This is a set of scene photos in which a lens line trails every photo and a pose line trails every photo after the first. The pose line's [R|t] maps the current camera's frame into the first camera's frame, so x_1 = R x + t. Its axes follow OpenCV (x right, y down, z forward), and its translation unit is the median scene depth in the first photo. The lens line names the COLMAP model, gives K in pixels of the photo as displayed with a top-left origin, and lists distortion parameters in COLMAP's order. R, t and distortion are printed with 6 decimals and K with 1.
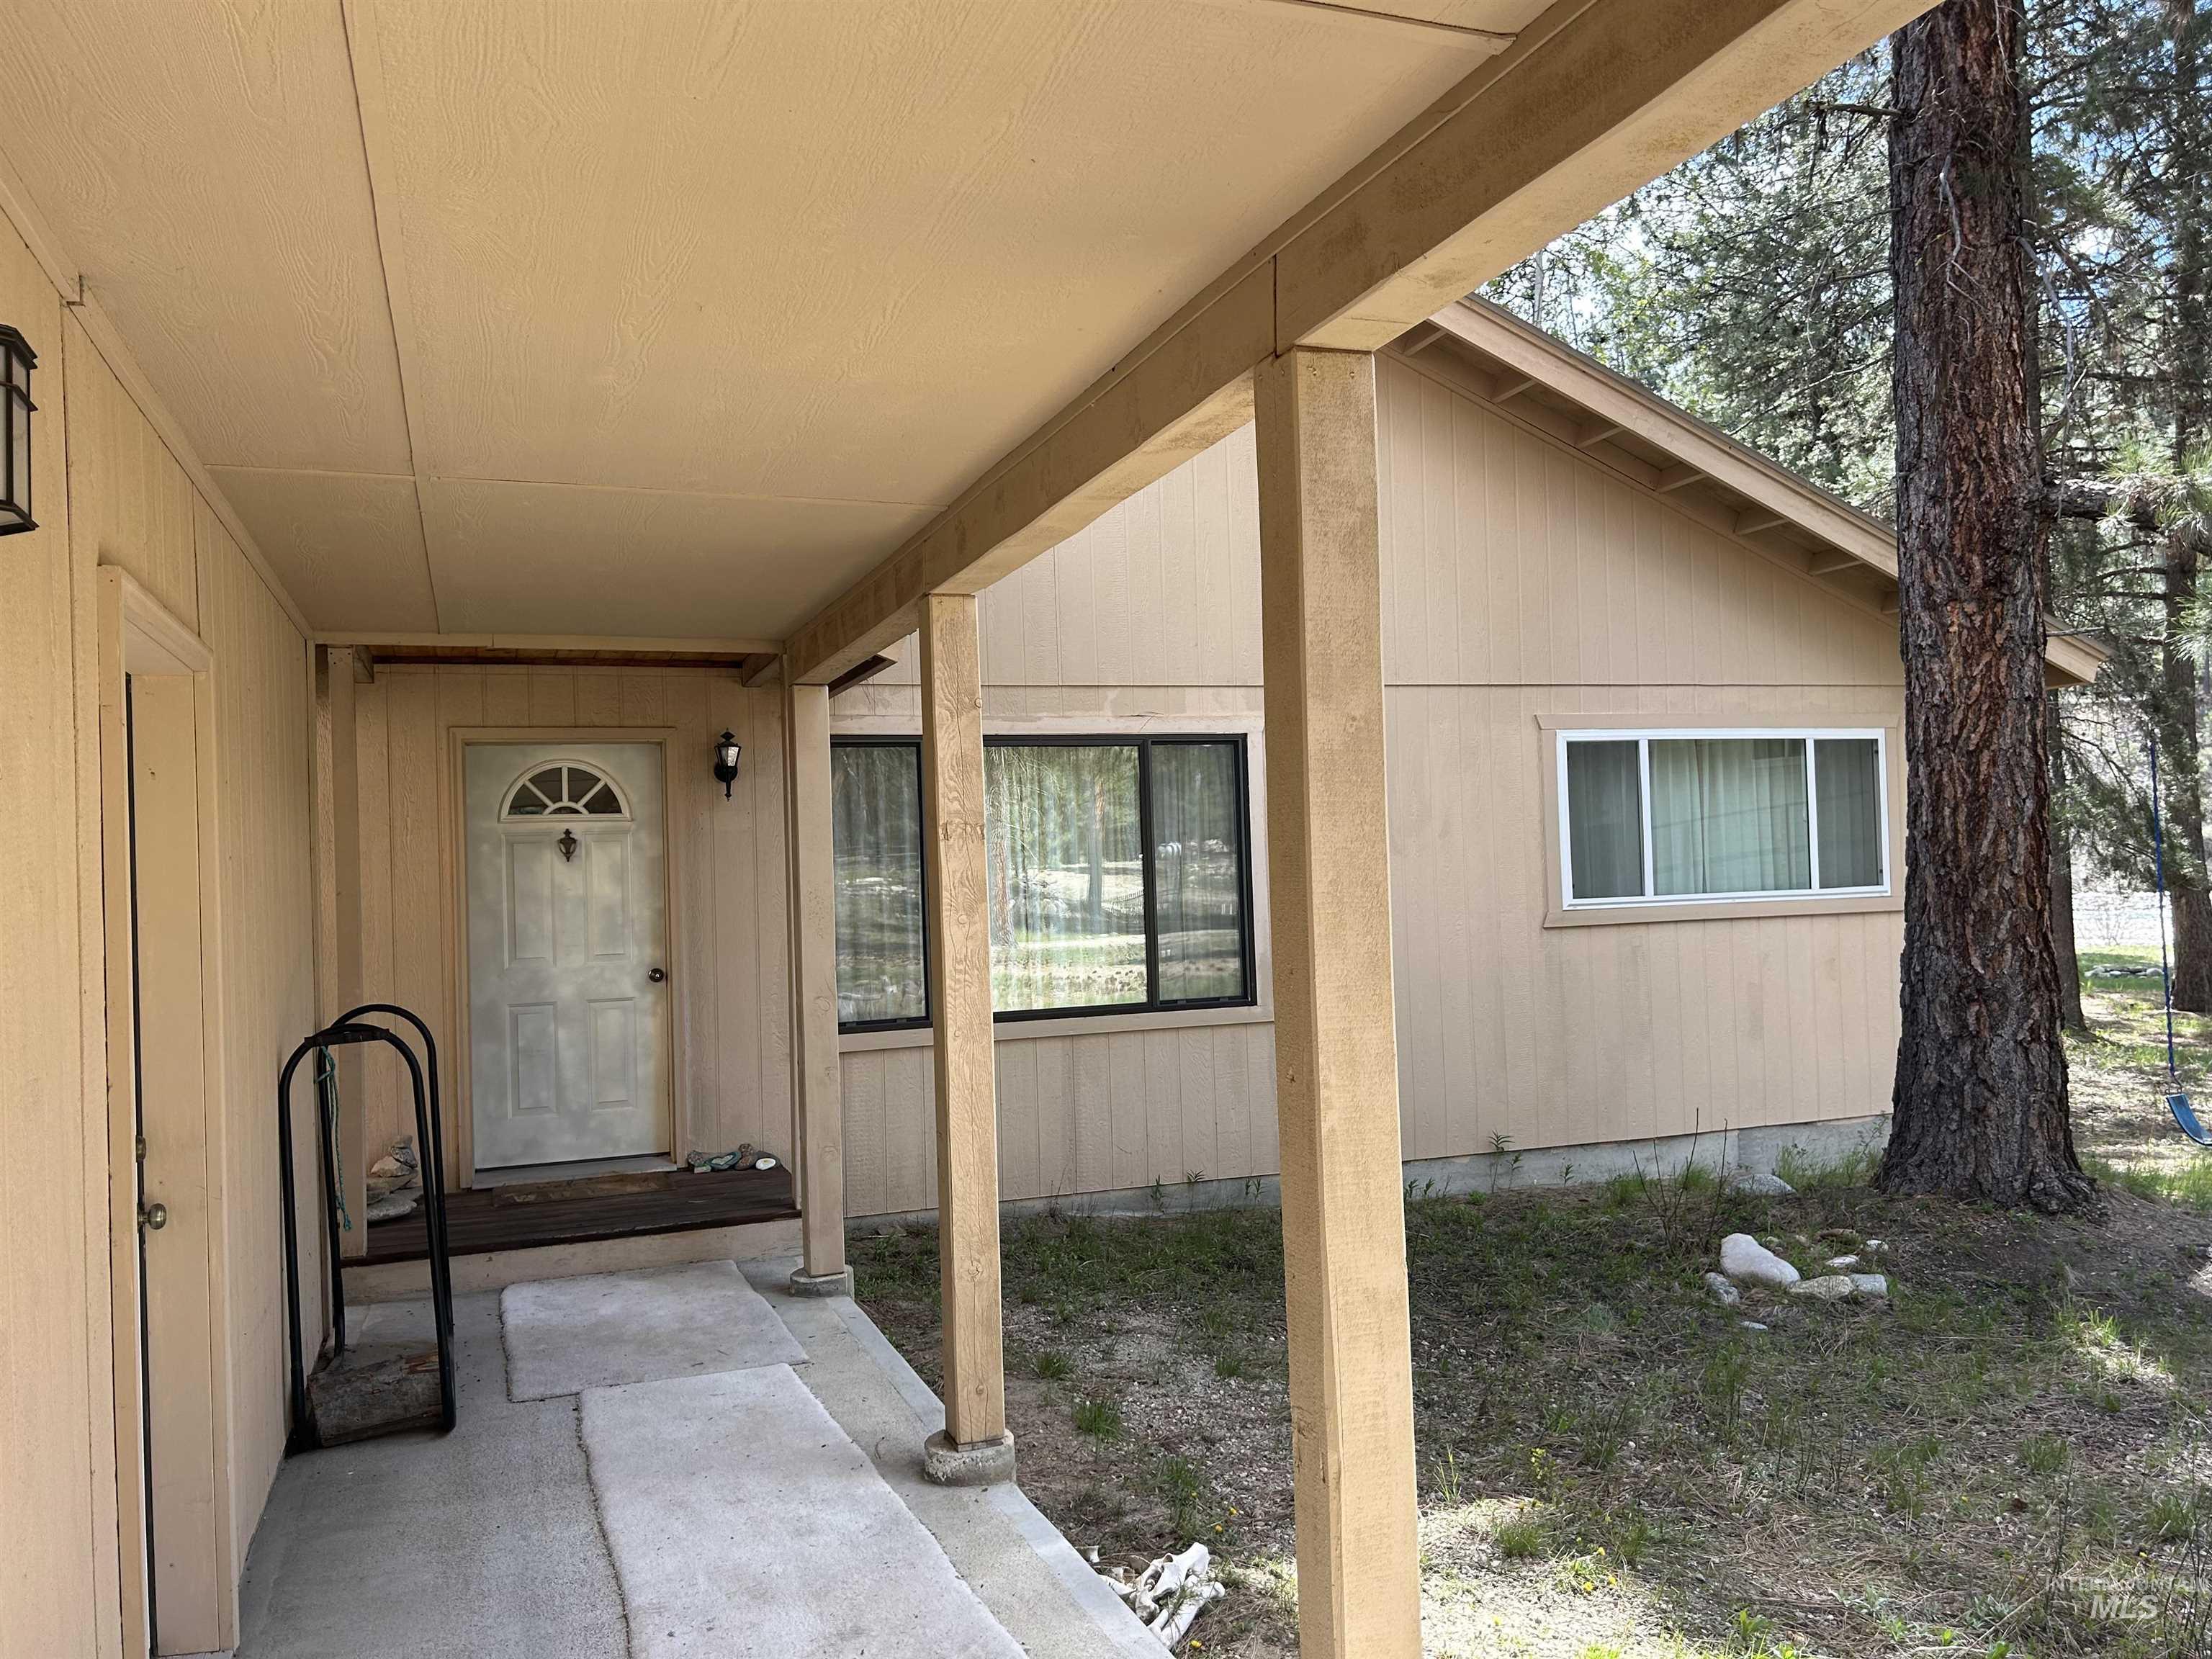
lens RADIAL K [[1627.6, 0, 1106.0], [0, 1627.6, 829.5], [0, 0, 1]] dist [0.001954, -0.000884]
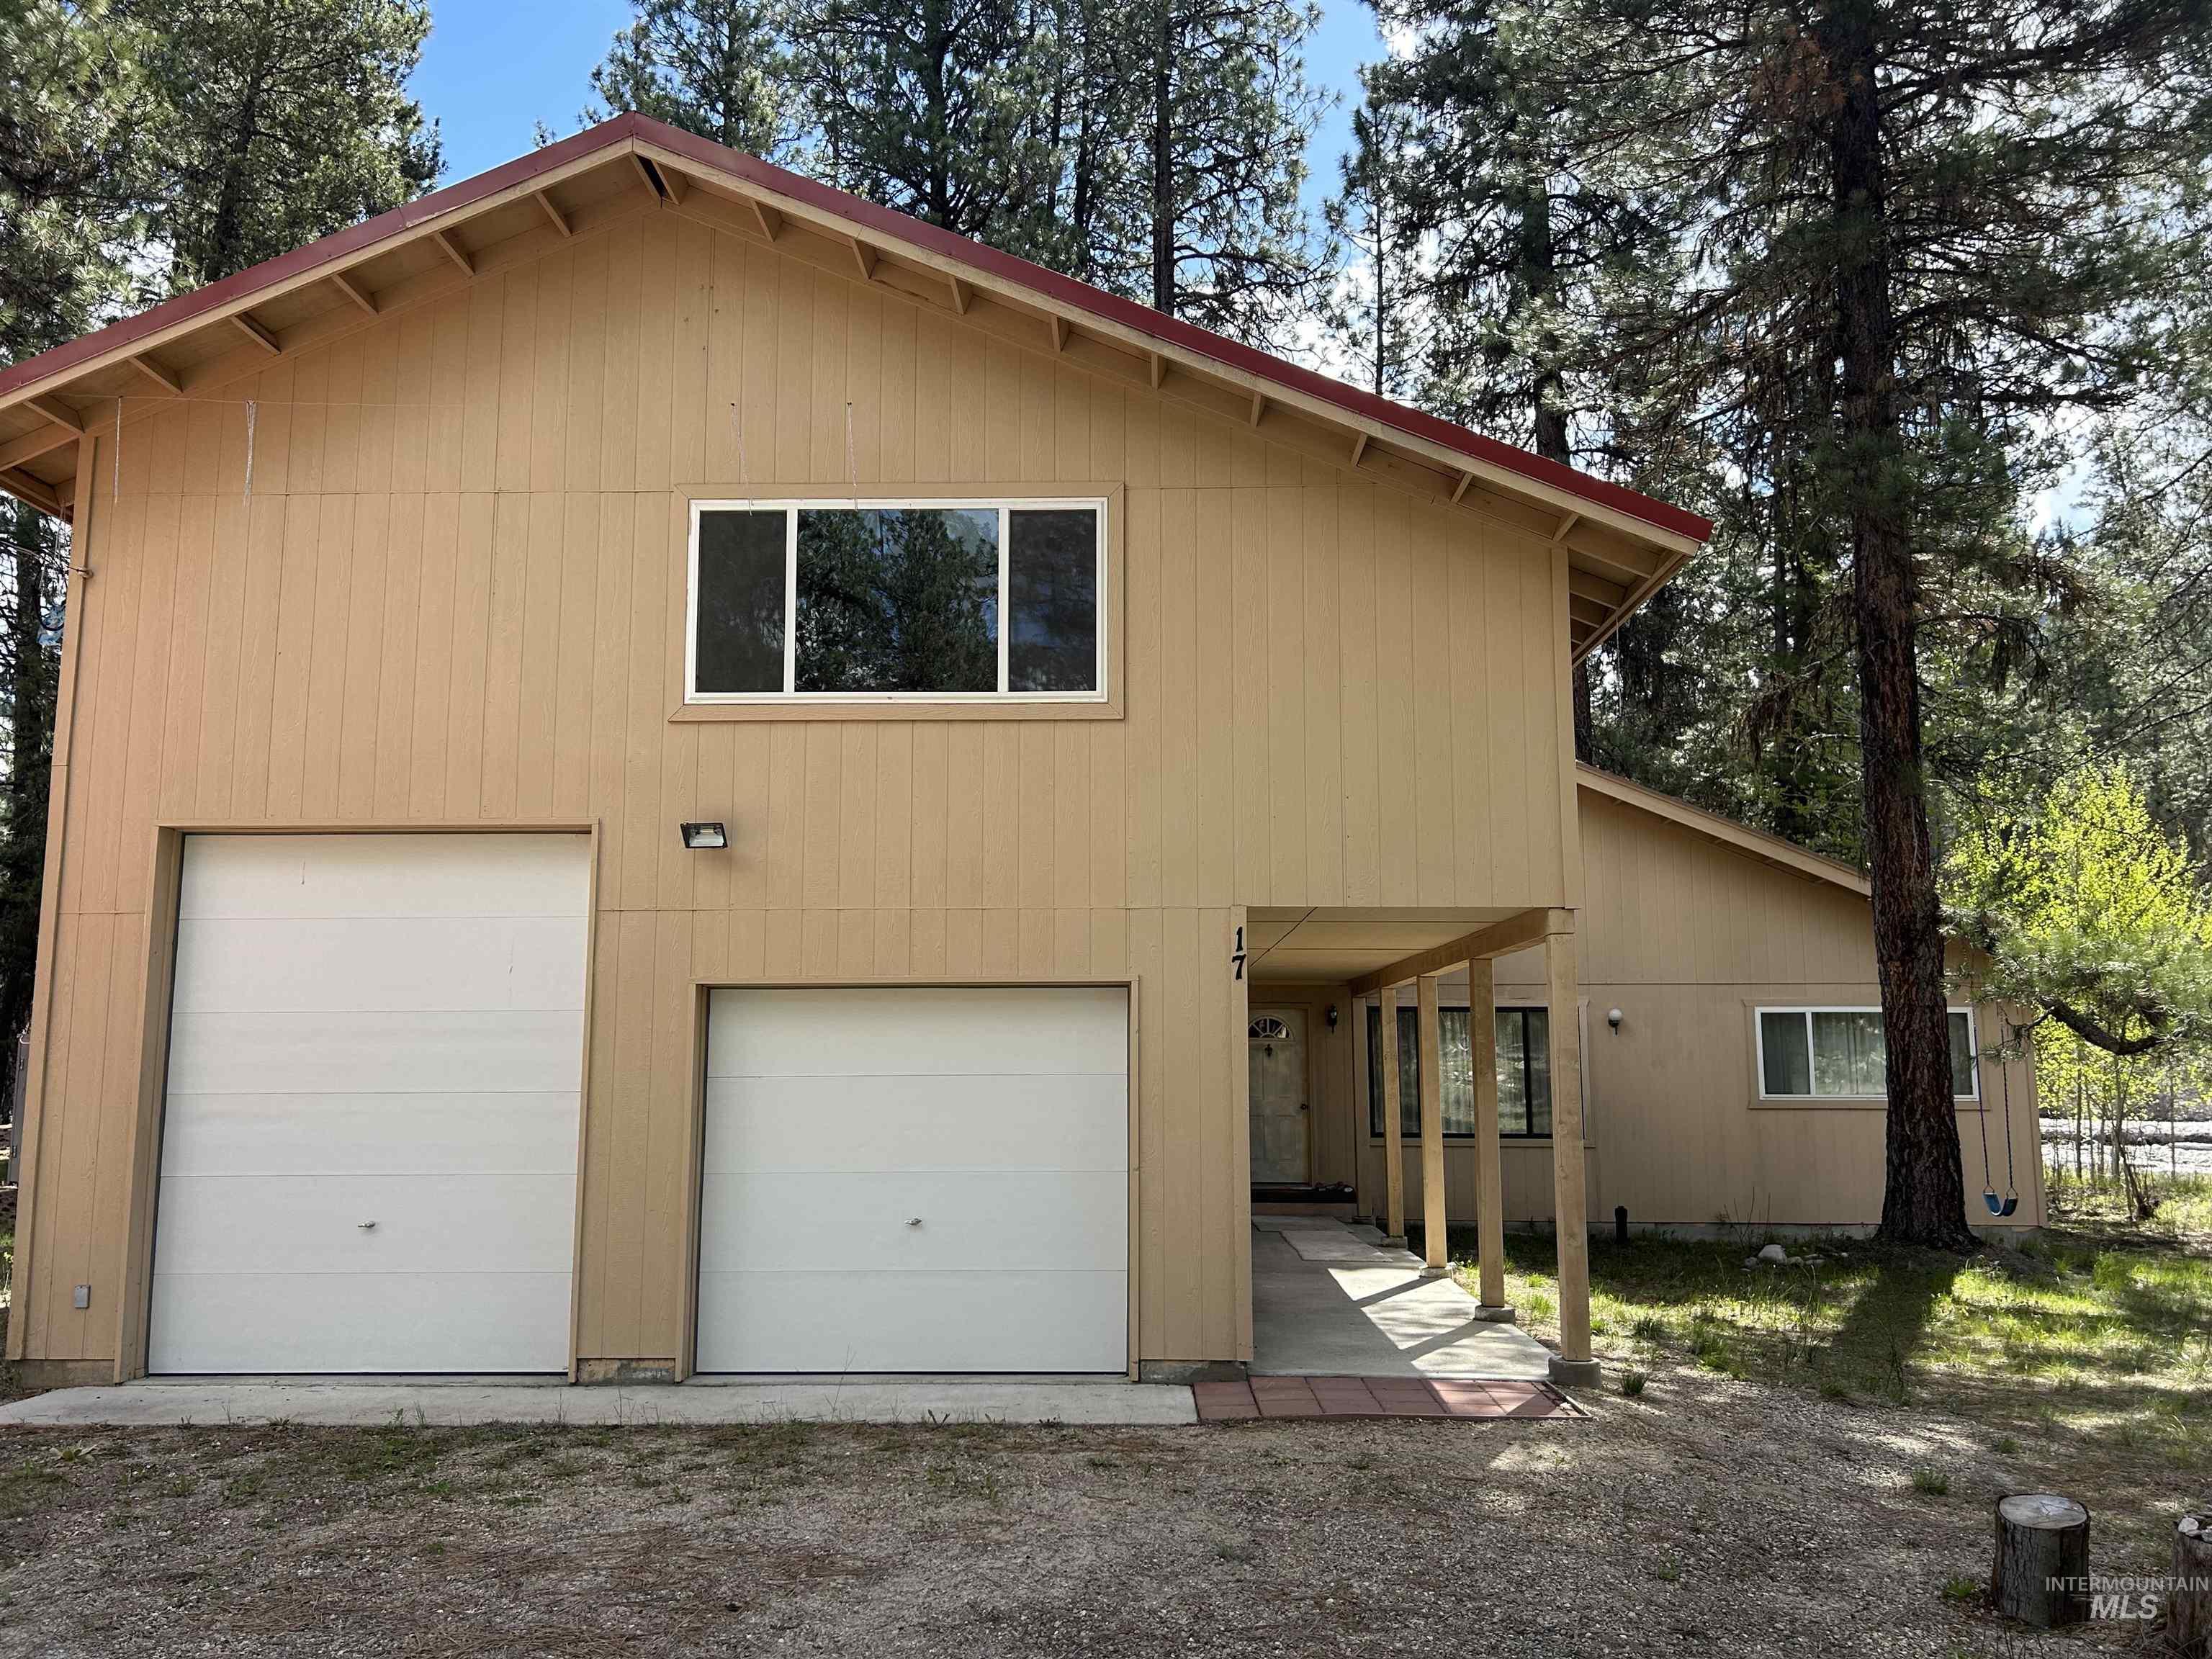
lens RADIAL K [[1620.3, 0, 1106.0], [0, 1620.3, 829.5], [0, 0, 1]] dist [0.158321, -0.000629]
pose [[0.935681, -0.024674, -0.351982, 0.284730], [-0.017391, 0.993115, -0.115847, -0.030182], [0.352417, 0.114517, 0.928810, -1.280531]]
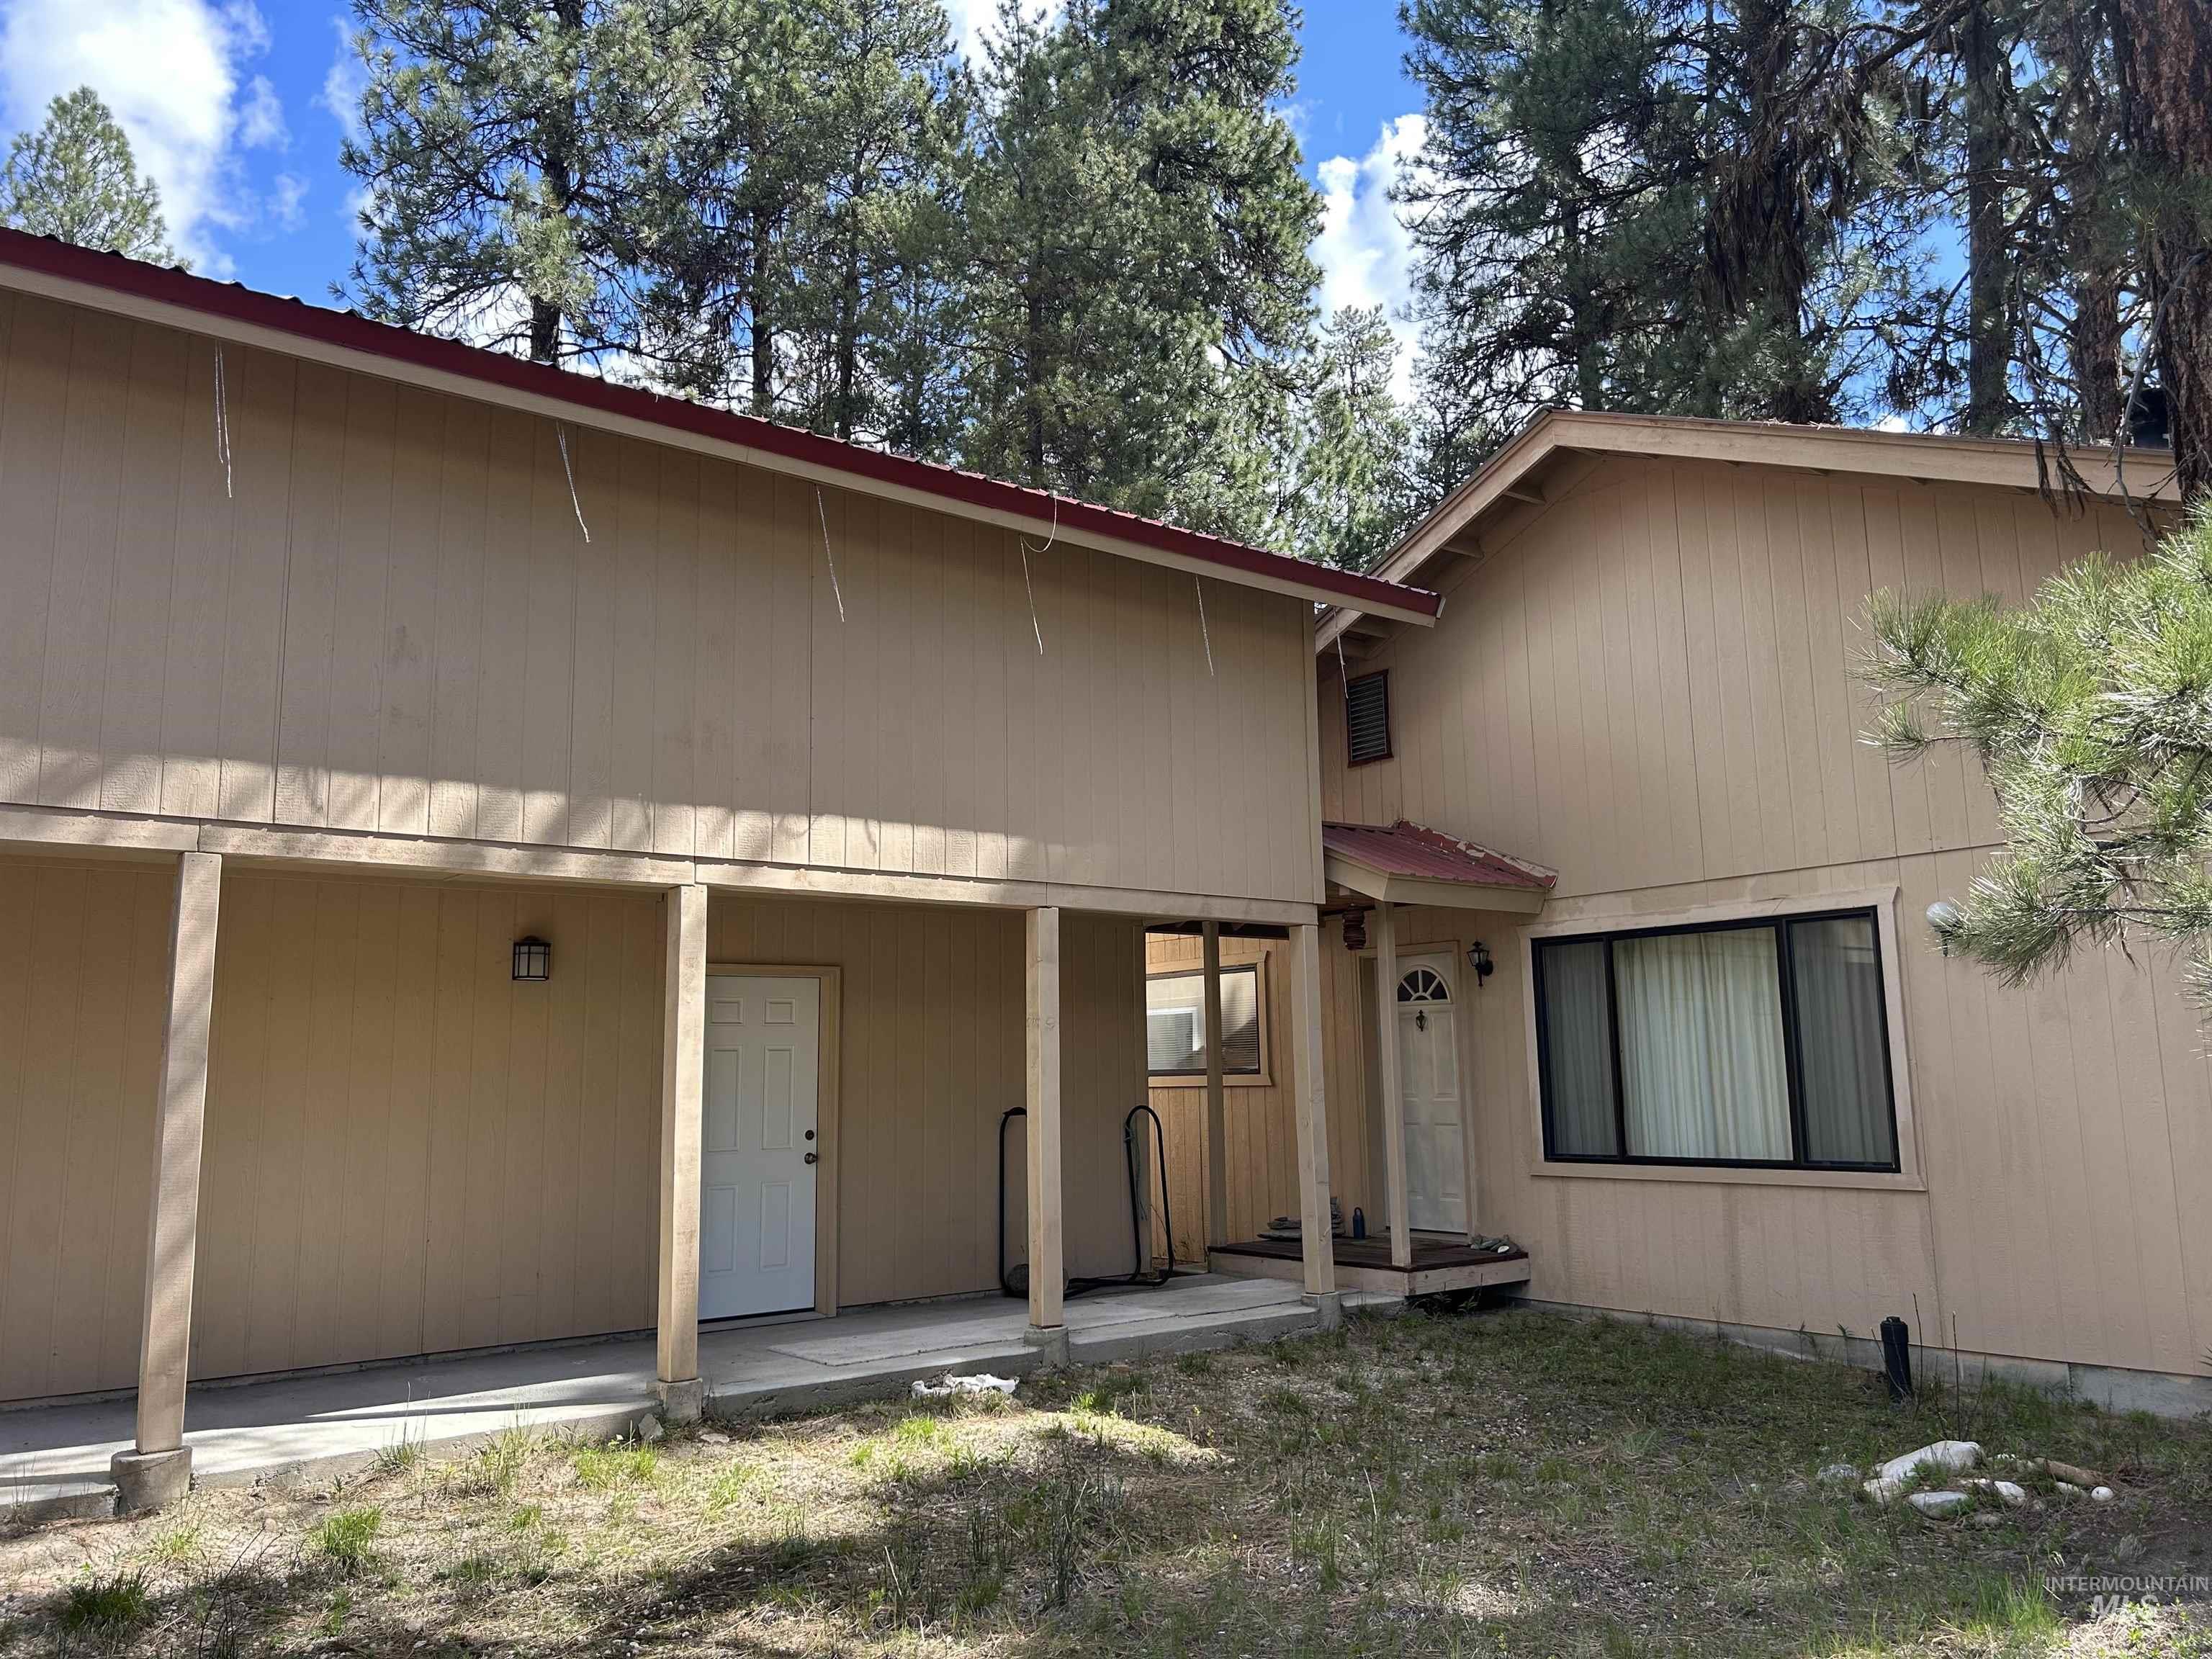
lens RADIAL K [[1627.6, 0, 1106.0], [0, 1627.6, 829.5], [0, 0, 1]] dist [0.001954, -0.000884]
pose [[0.299038, -0.115192, -0.947263, 0.961099], [0.030602, 0.993334, -0.111134, -0.007292], [0.953750, 0.004246, 0.300570, 0.228508]]
